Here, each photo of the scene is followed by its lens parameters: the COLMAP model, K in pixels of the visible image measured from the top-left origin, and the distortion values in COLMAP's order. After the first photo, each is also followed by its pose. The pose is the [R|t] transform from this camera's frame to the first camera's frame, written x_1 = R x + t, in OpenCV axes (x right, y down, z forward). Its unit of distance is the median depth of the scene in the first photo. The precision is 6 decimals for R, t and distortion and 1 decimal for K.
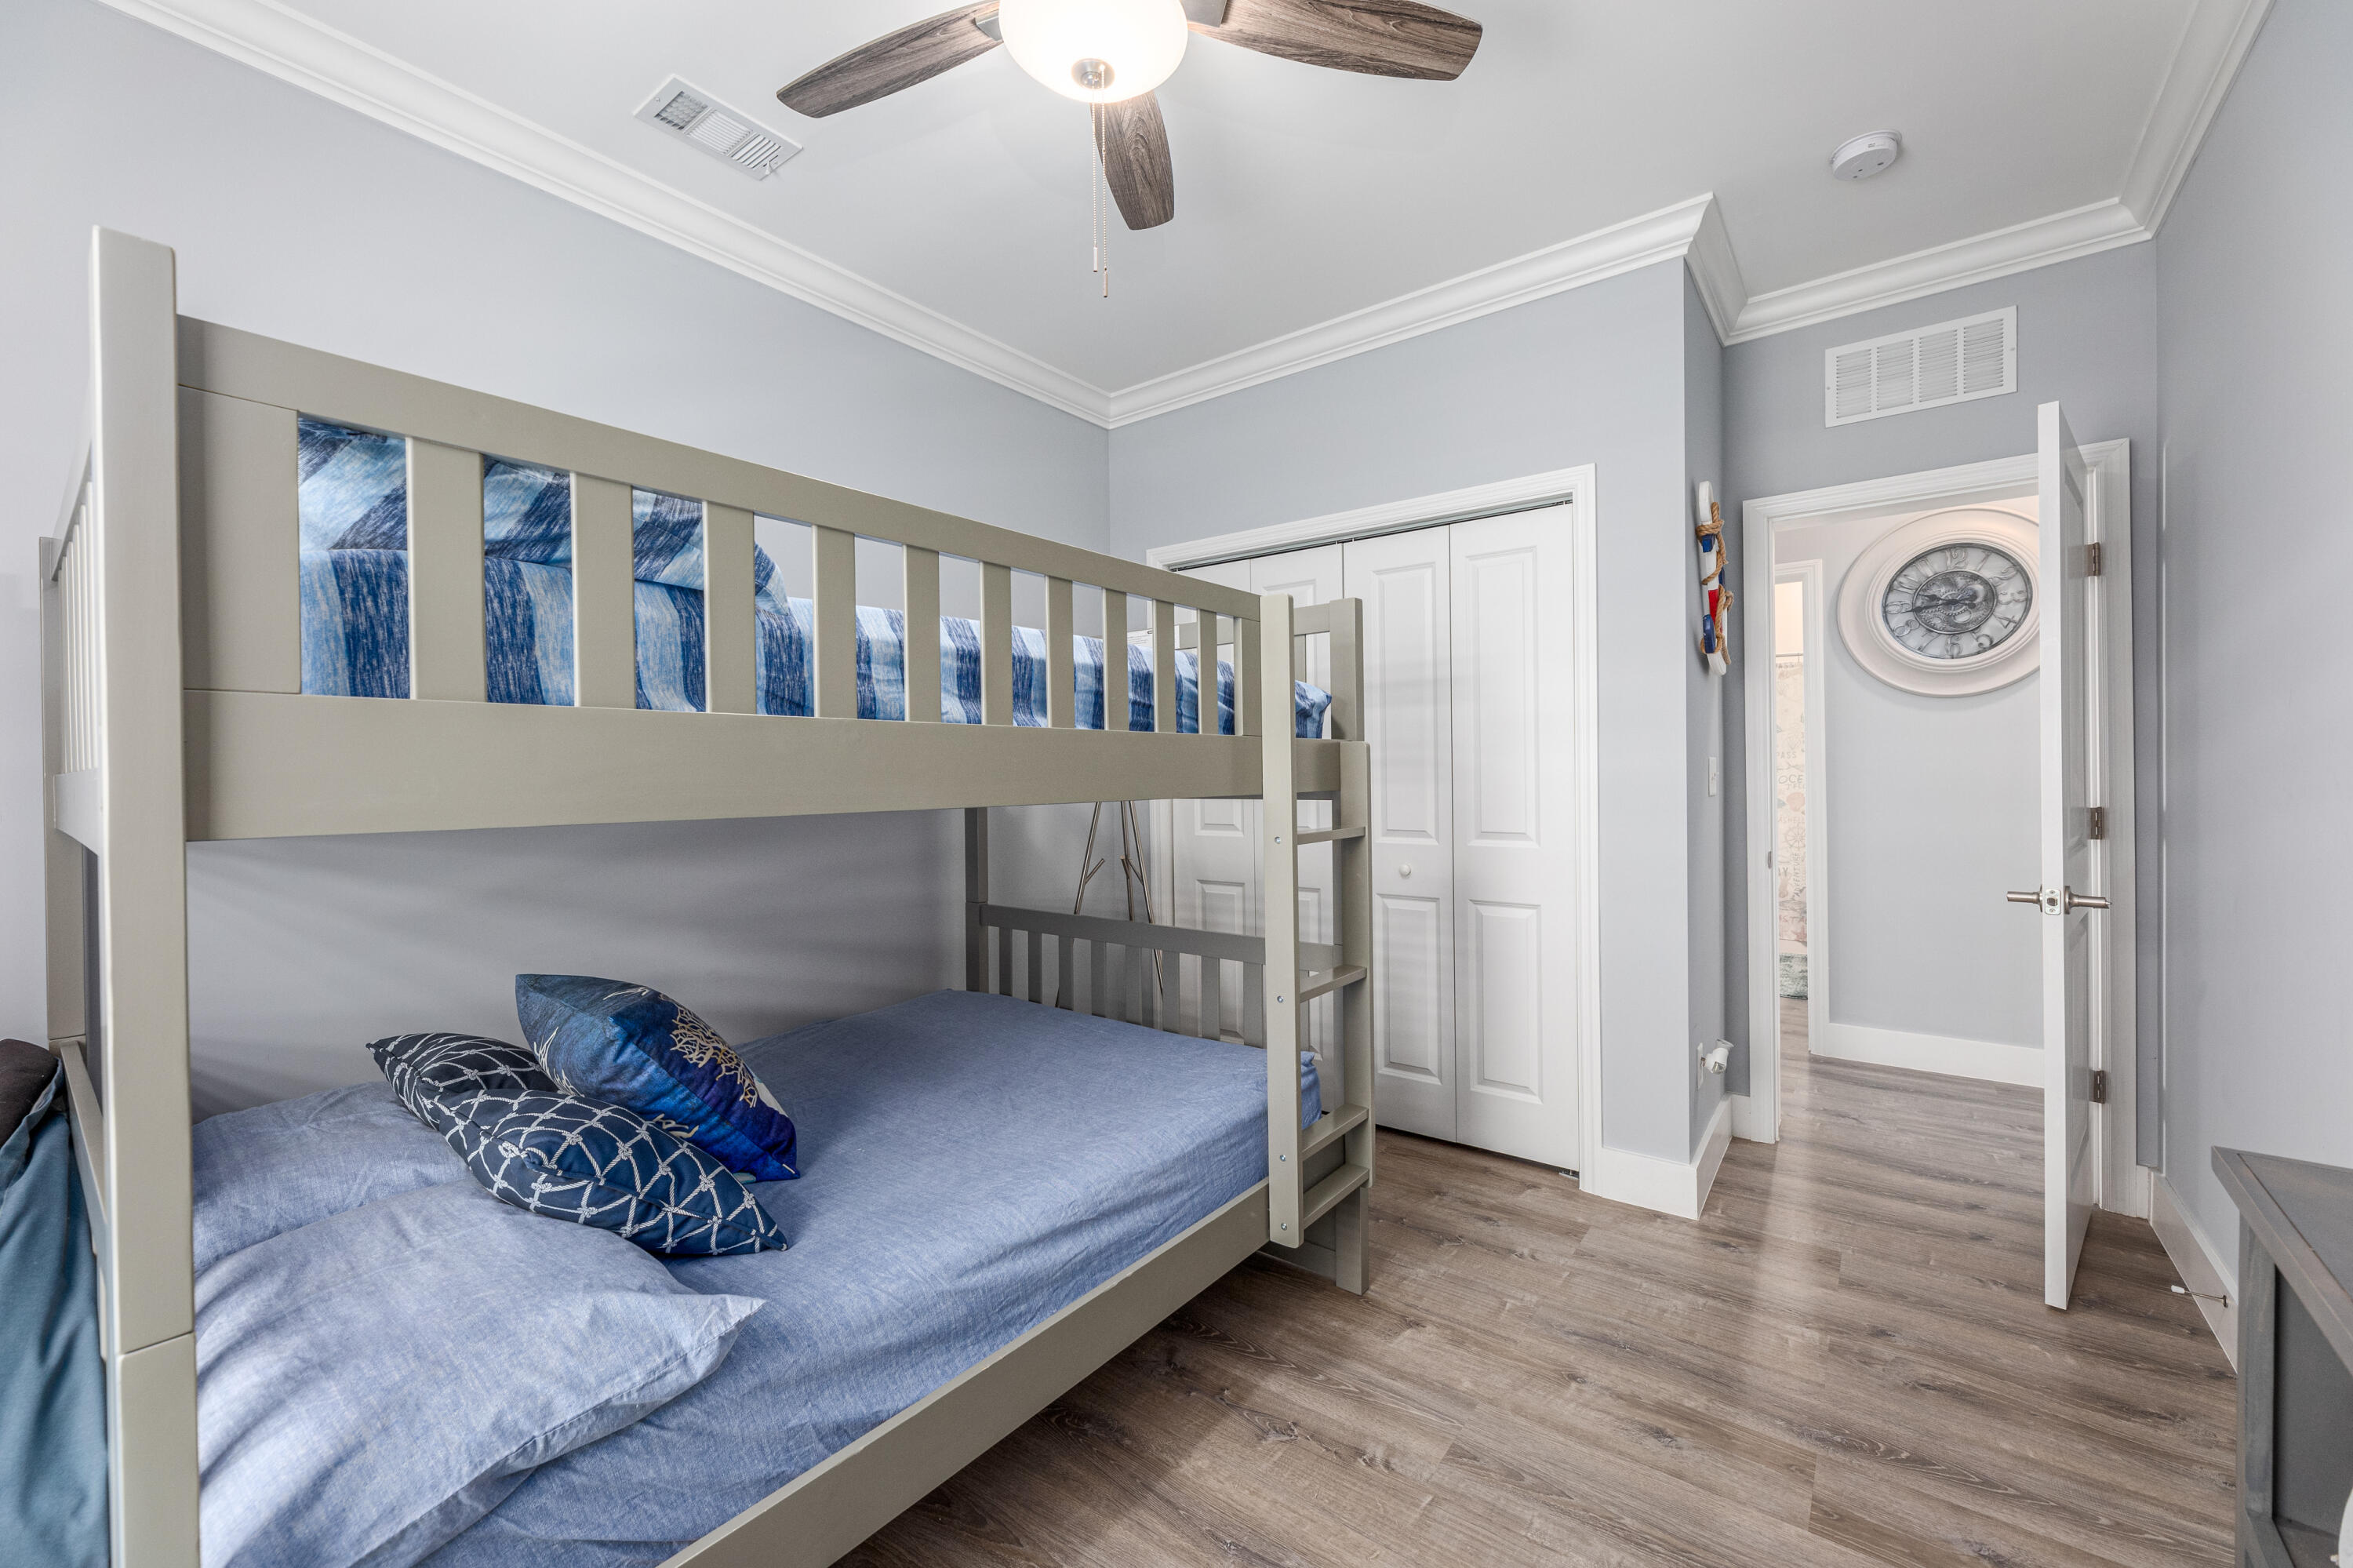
lens RADIAL K [[948.5, 0, 1161.1], [0, 948.5, 786.1], [0, 0, 1]] dist [-0.000748, 0.000050]
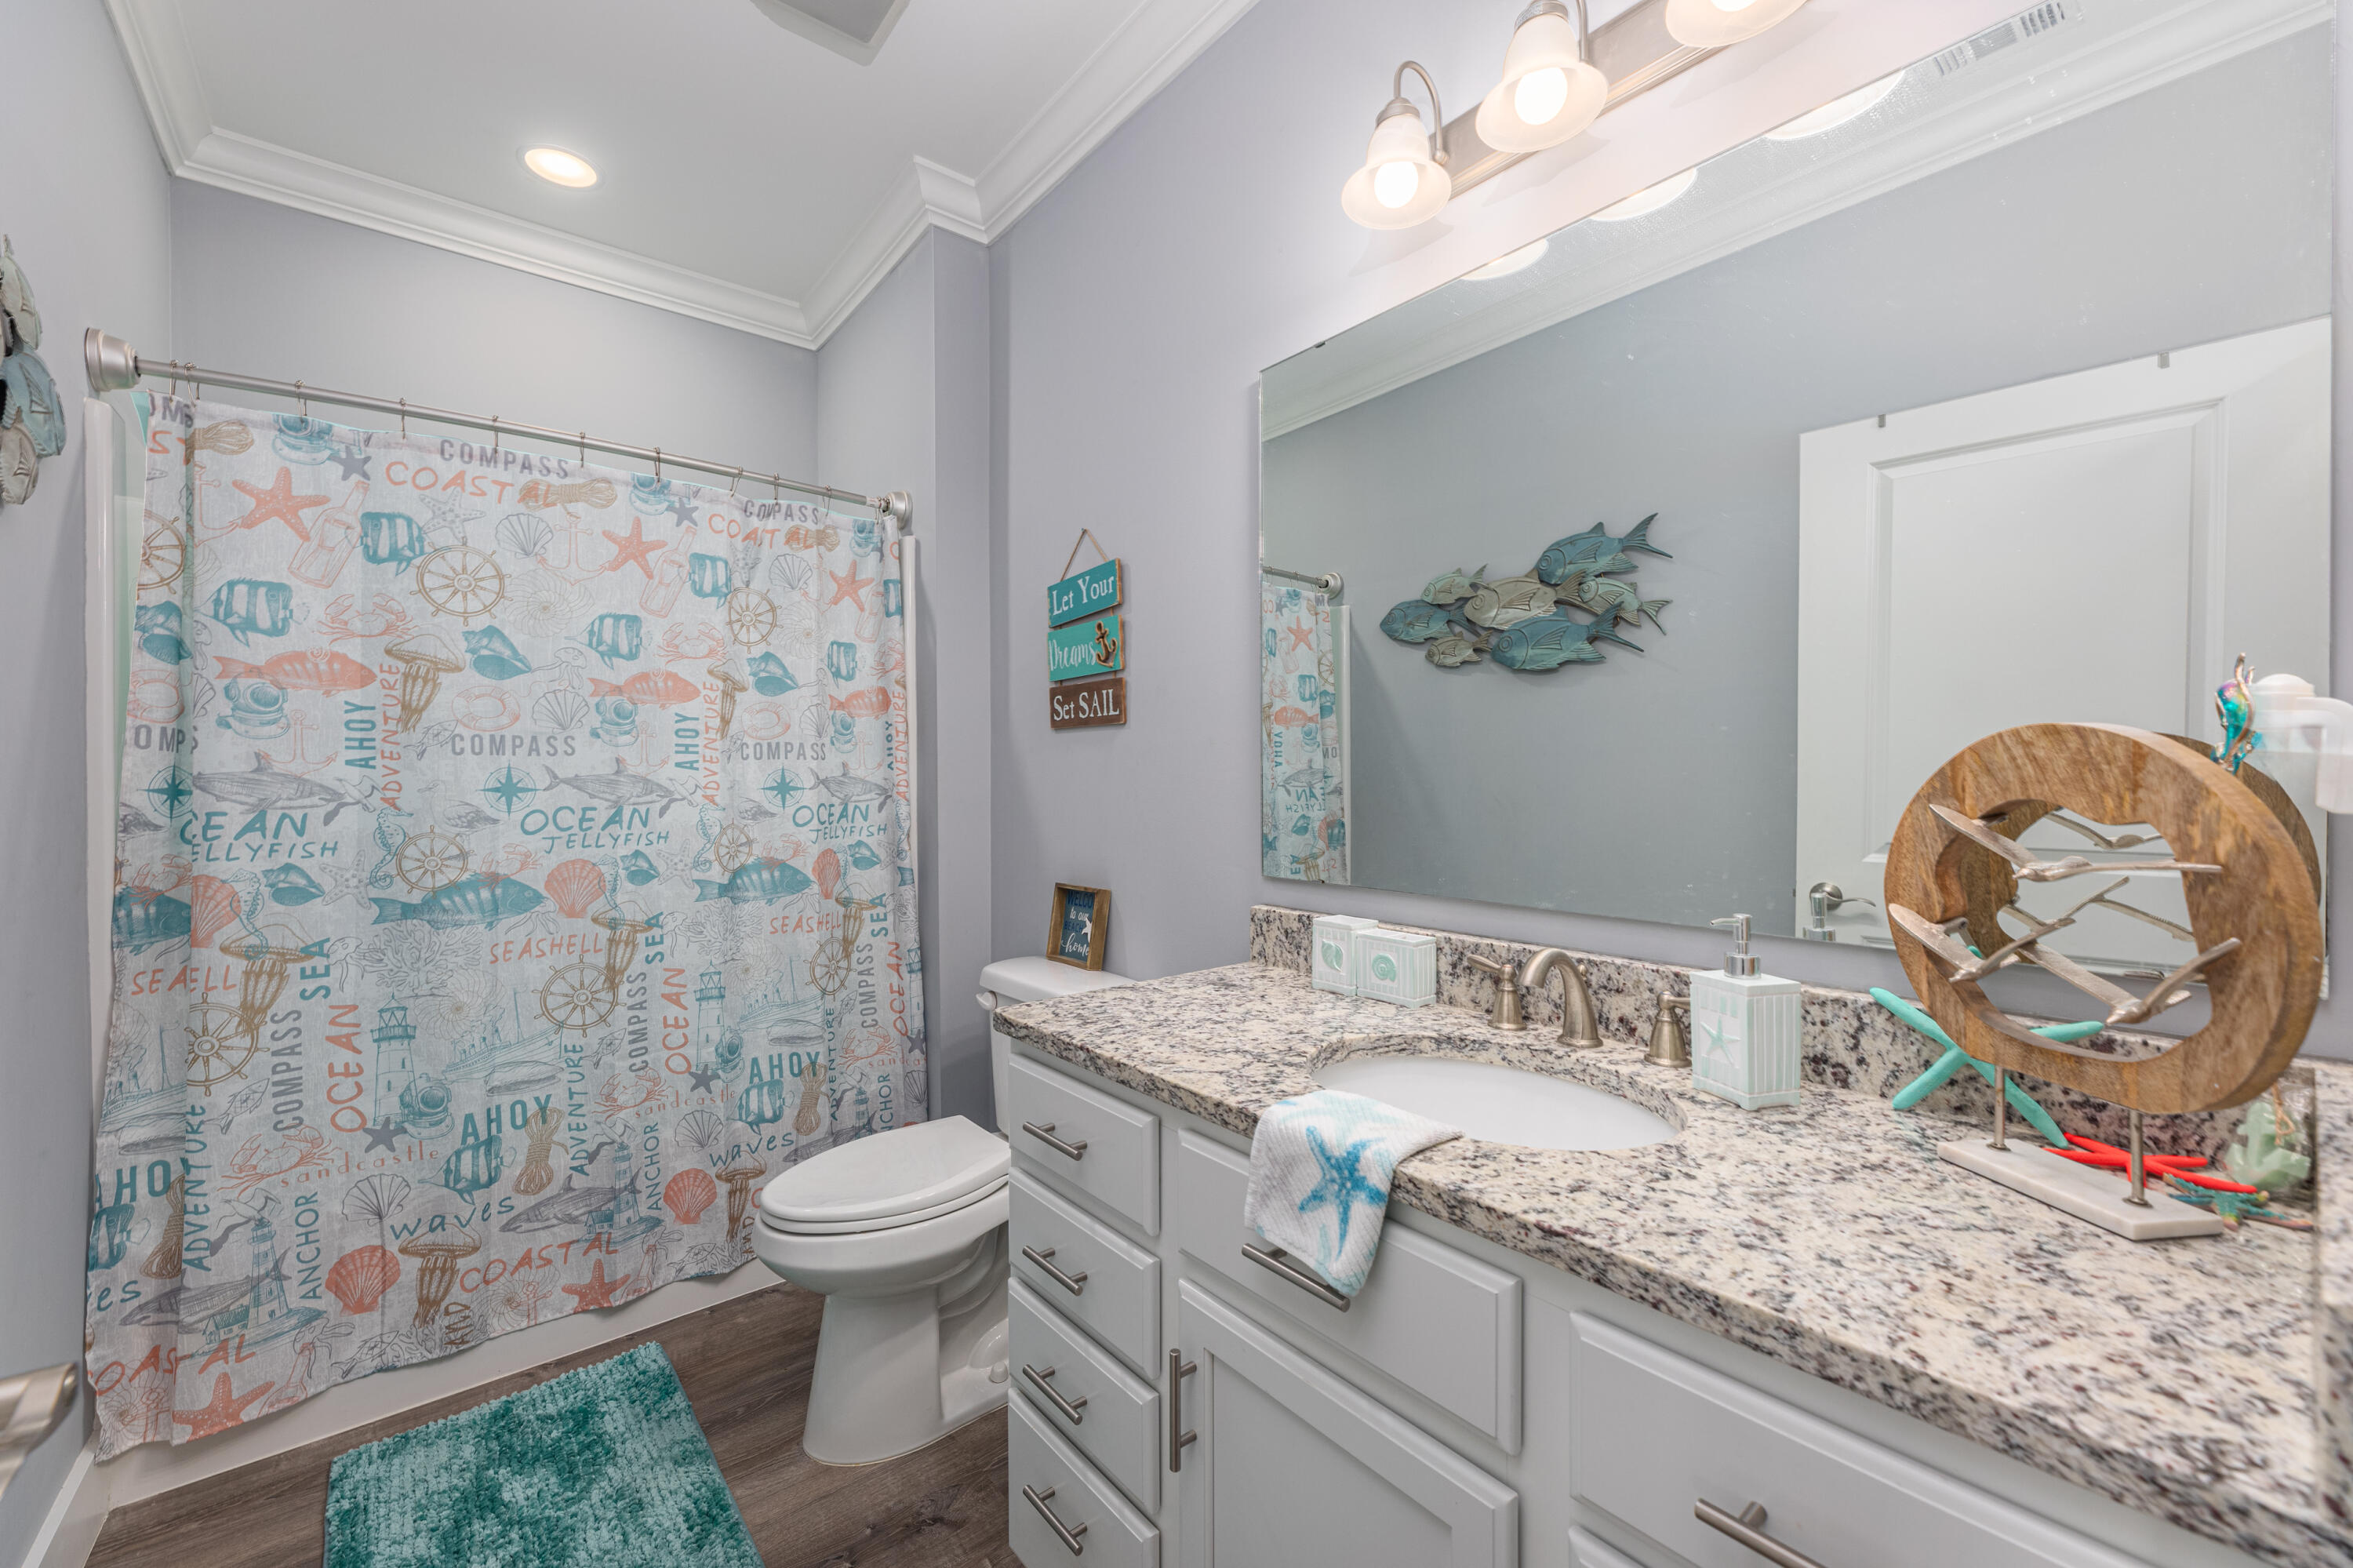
lens RADIAL K [[948.5, 0, 1176.7], [0, 948.5, 782.1], [0, 0, 1]] dist [-0.000748, 0.000050]
pose [[0.213274, 0.007404, 0.976964, 0.392035], [0.008174, 0.999923, -0.009362, -0.015615], [-0.976958, 0.009983, 0.213197, 0.724267]]
